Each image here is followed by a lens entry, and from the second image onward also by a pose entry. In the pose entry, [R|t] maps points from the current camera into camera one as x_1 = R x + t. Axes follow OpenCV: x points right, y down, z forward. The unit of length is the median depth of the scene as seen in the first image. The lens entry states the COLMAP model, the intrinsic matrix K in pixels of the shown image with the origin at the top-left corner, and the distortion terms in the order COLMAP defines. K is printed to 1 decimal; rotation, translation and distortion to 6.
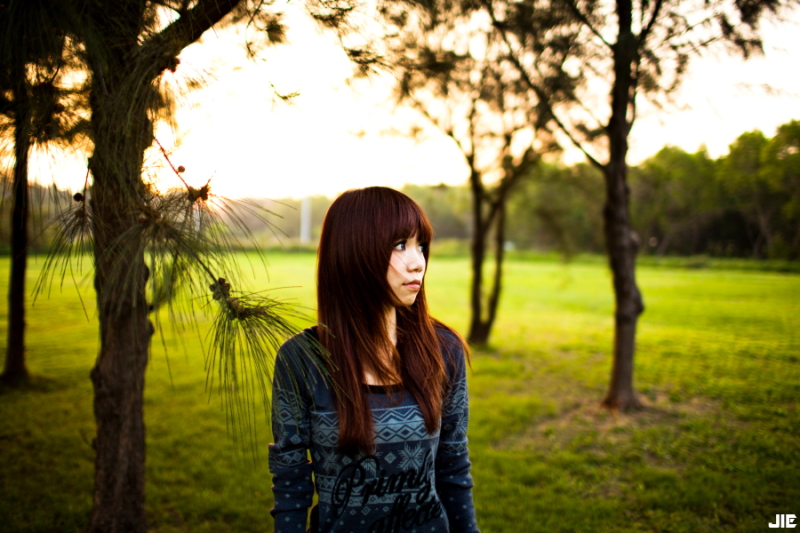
lens RADIAL K [[819.9, 0, 400.0], [0, 819.9, 266.5], [0, 0, 1]] dist [-0.001092, 0.004367]
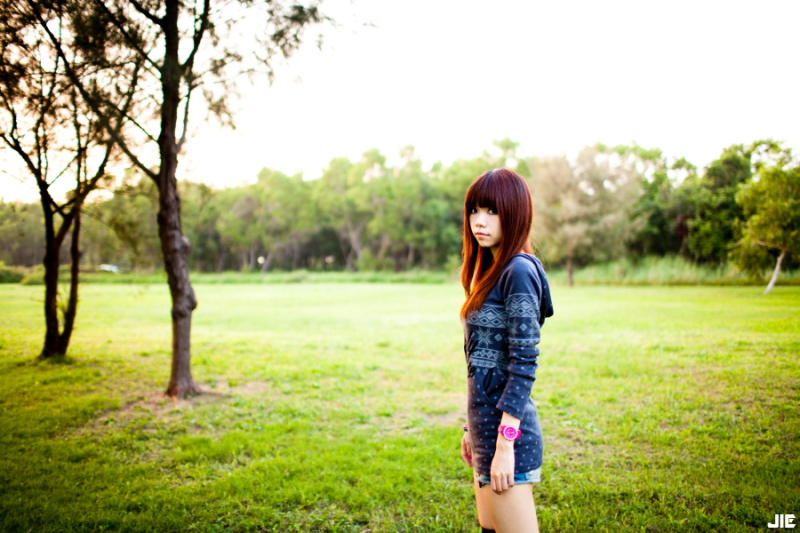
lens RADIAL K [[819.9, 0, 400.0], [0, 819.9, 266.5], [0, 0, 1]] dist [-0.001092, 0.004367]
pose [[0.894344, -0.031372, 0.446279, 0.042760], [0.042421, 0.998990, -0.014786, 0.026341], [-0.445364, 0.032156, 0.894772, -0.123648]]
